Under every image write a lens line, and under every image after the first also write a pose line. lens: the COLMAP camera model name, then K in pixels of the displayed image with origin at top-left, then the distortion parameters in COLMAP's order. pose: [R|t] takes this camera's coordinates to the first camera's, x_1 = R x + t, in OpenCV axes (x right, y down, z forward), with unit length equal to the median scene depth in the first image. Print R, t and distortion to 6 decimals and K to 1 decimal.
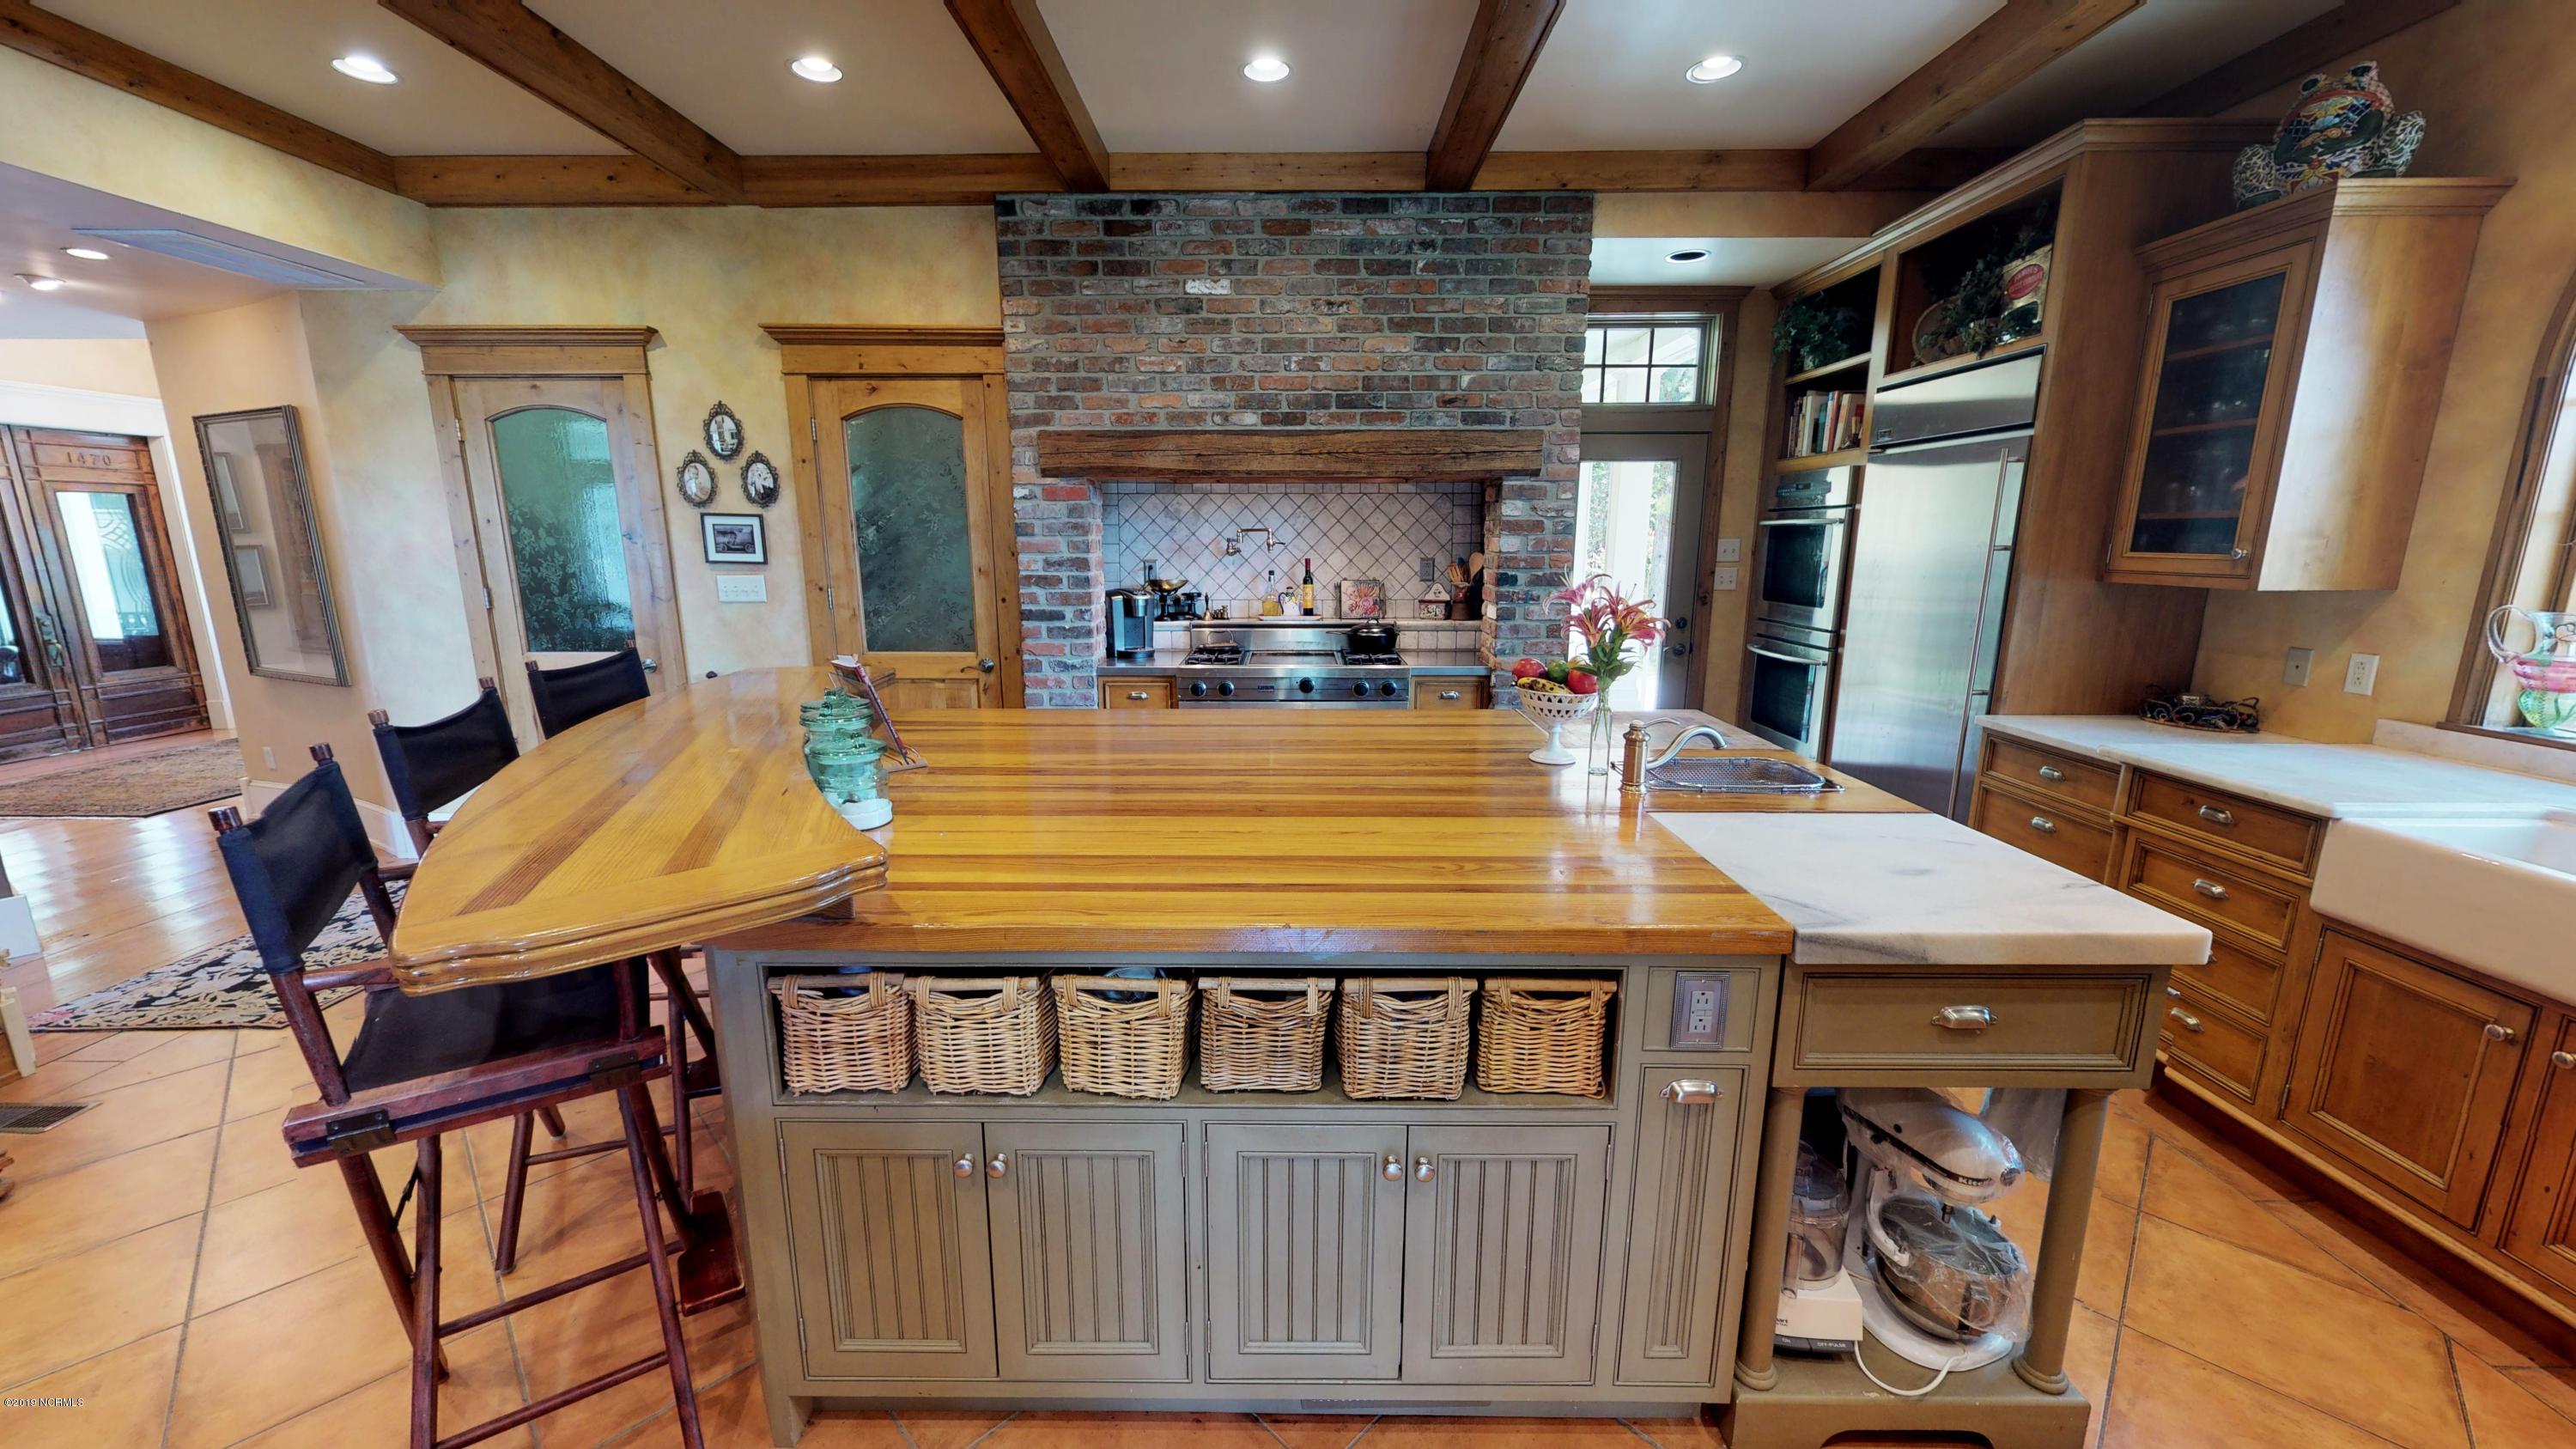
lens RADIAL K [[941.4, 0, 1288.0], [0, 941.4, 724.5], [0, 0, 1]] dist [-0.000074, -0.000247]
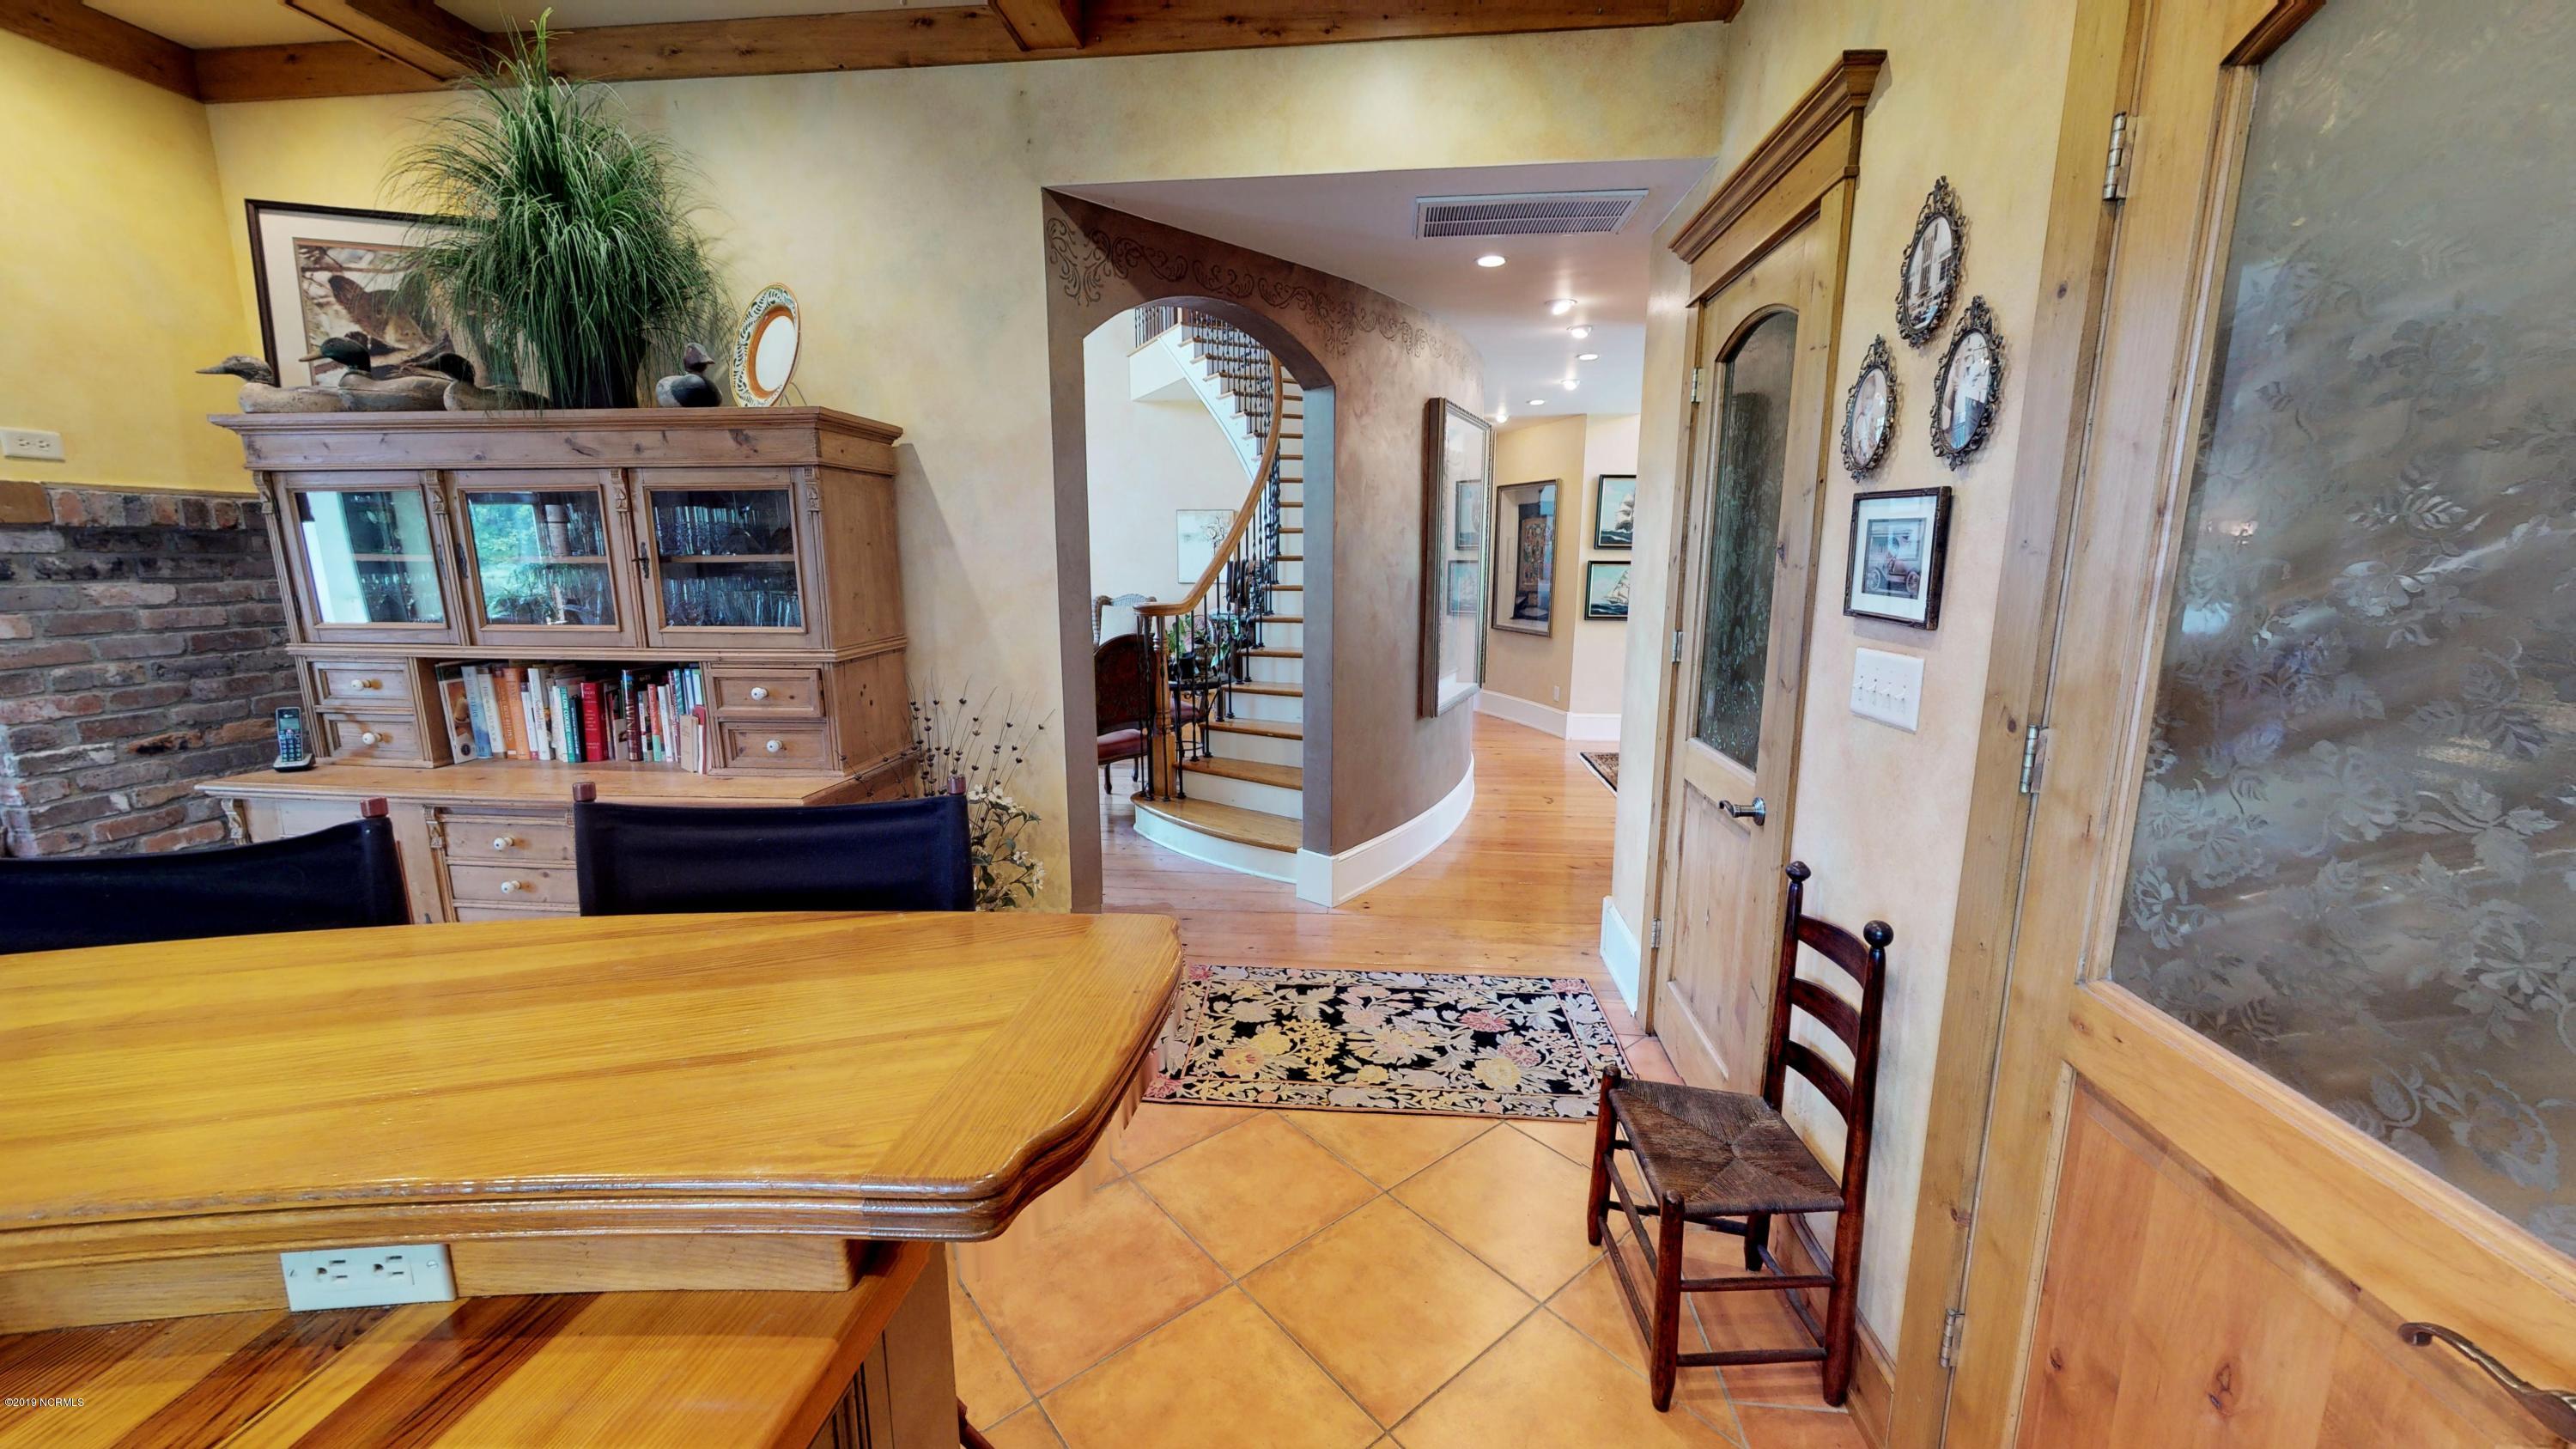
lens RADIAL K [[941.4, 0, 1288.0], [0, 941.4, 724.5], [0, 0, 1]] dist [-0.000074, -0.000247]
pose [[-0.105644, 0.180954, -0.977801, -0.188345], [-0.195145, 0.960411, 0.198819, -0.168145], [0.975068, 0.211818, -0.066149, 0.841458]]
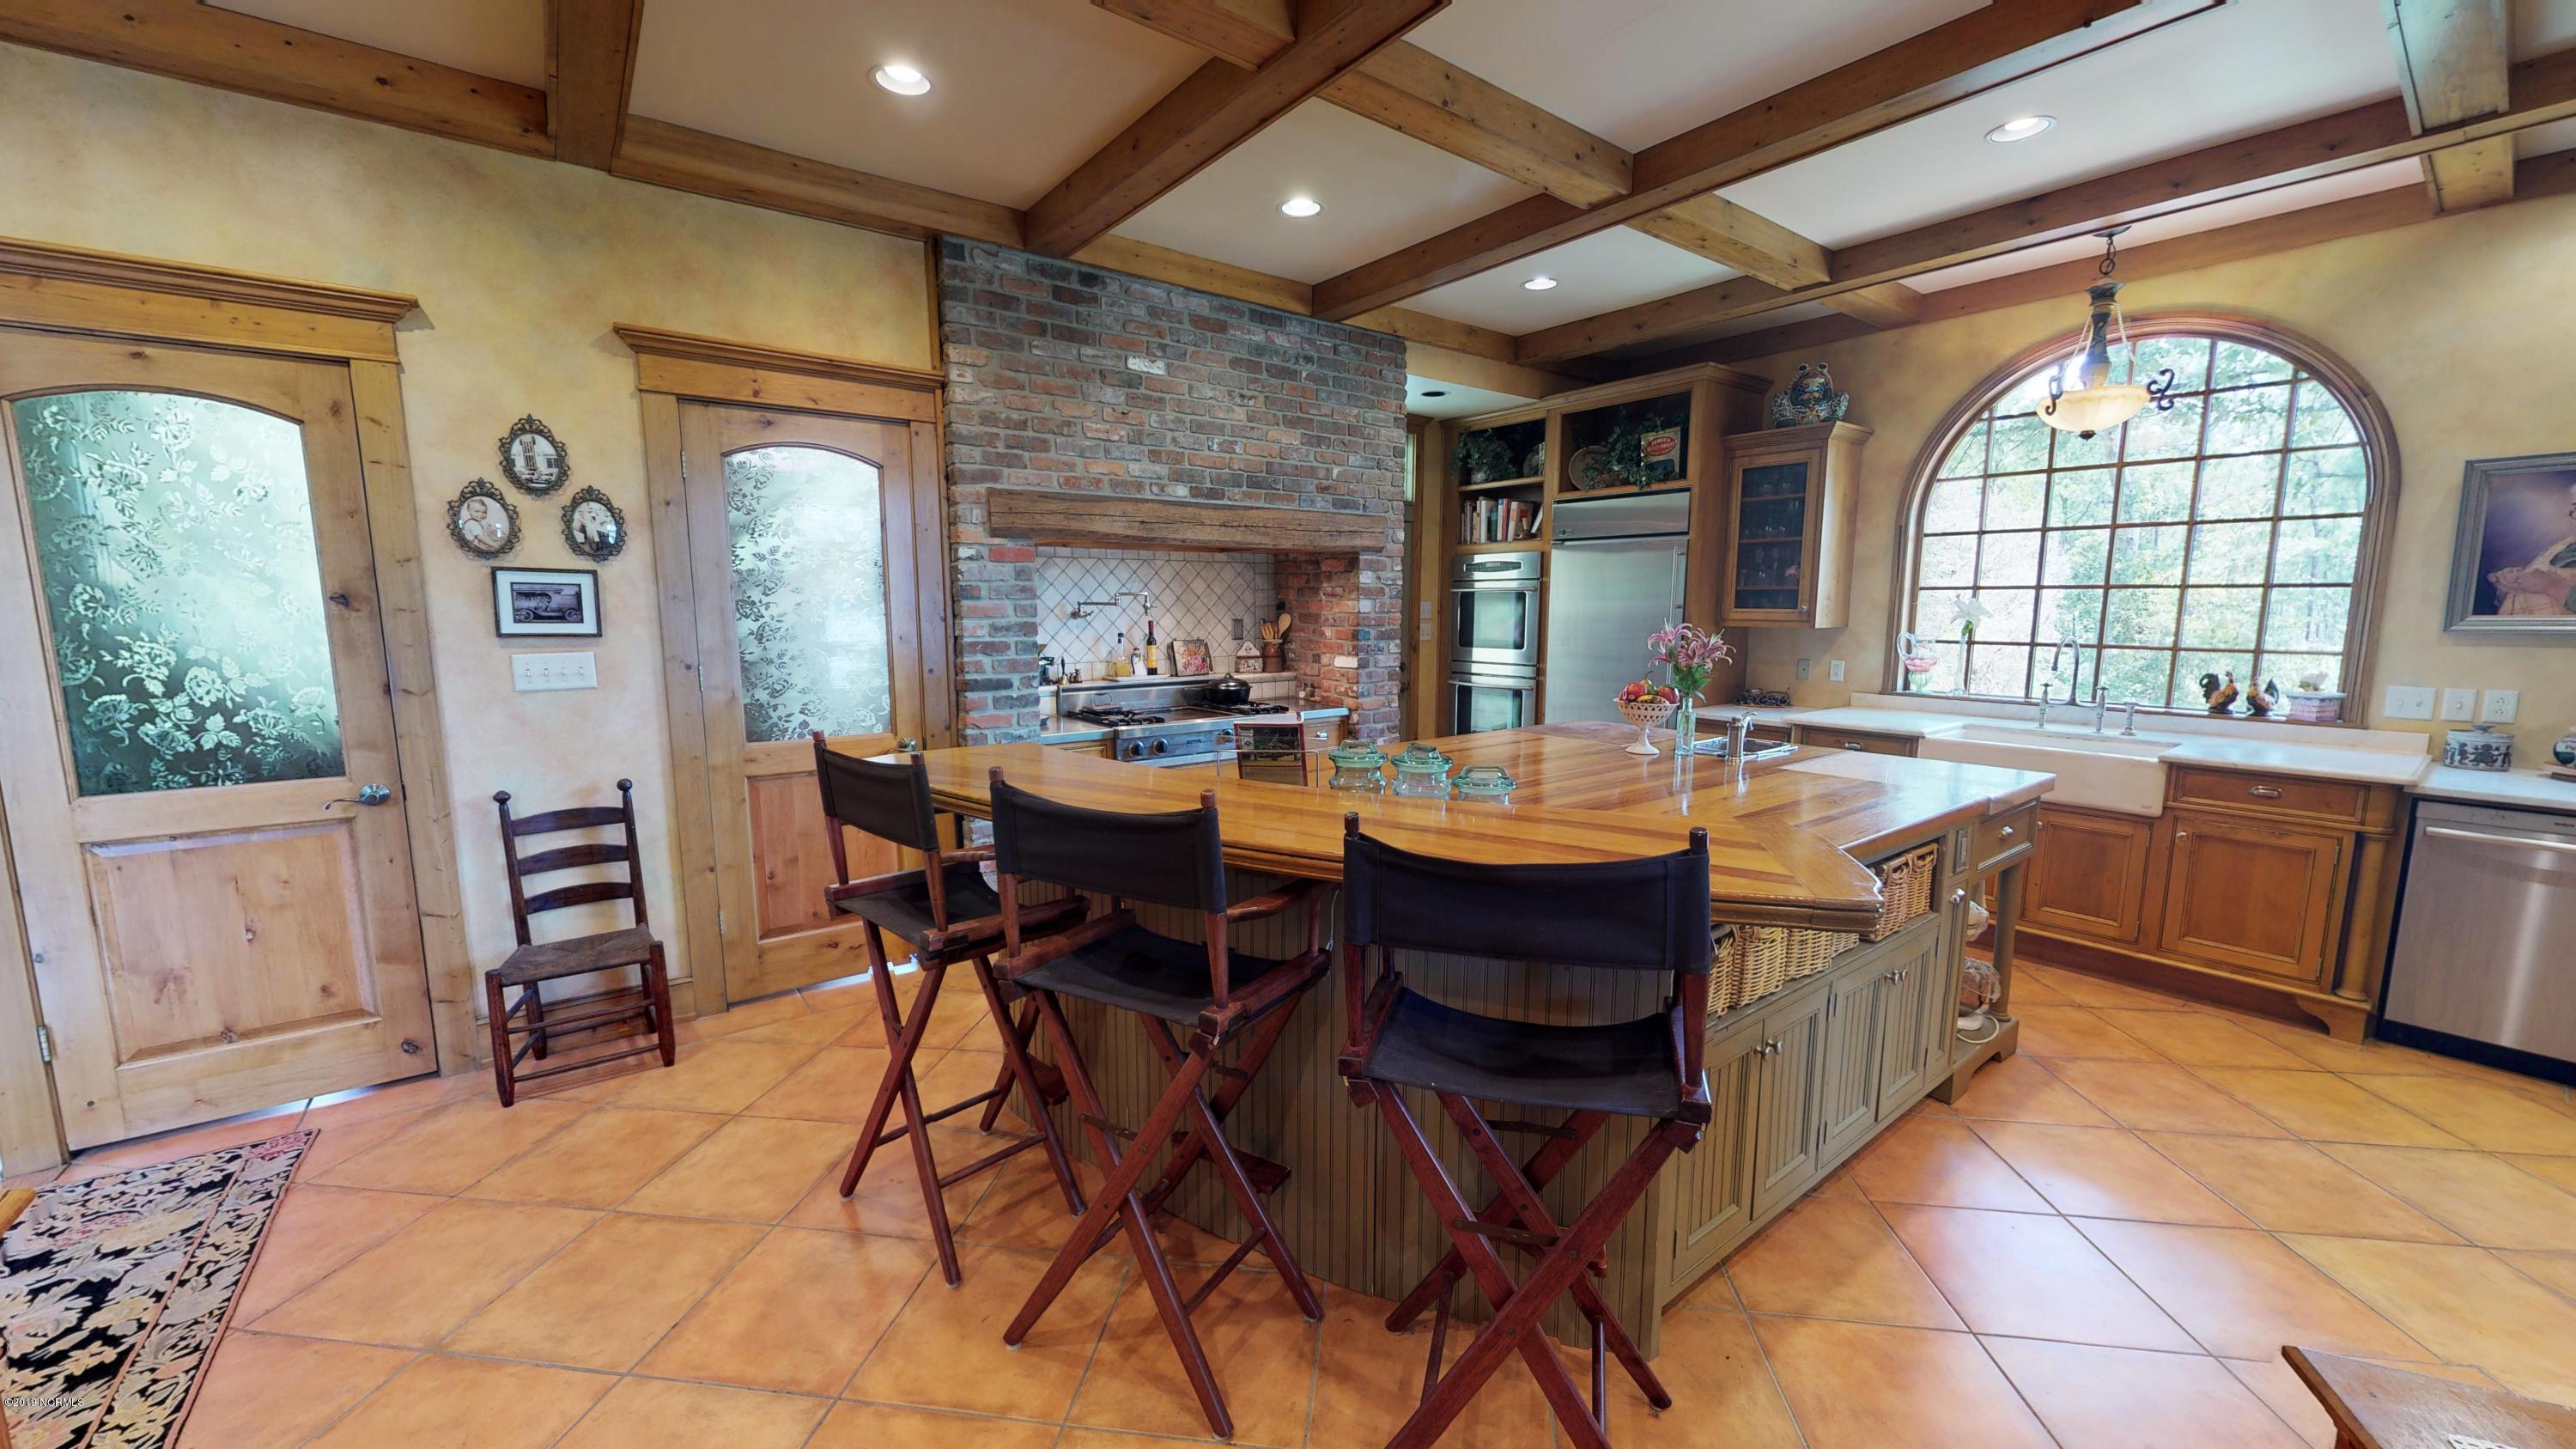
lens RADIAL K [[941.4, 0, 1288.0], [0, 941.4, 724.5], [0, 0, 1]] dist [-0.000074, -0.000247]
pose [[0.793307, -0.079561, 0.603601, -0.609965], [0.119337, 0.992513, -0.026020, -0.019431], [-0.597012, 0.092674, 0.796862, 0.100277]]
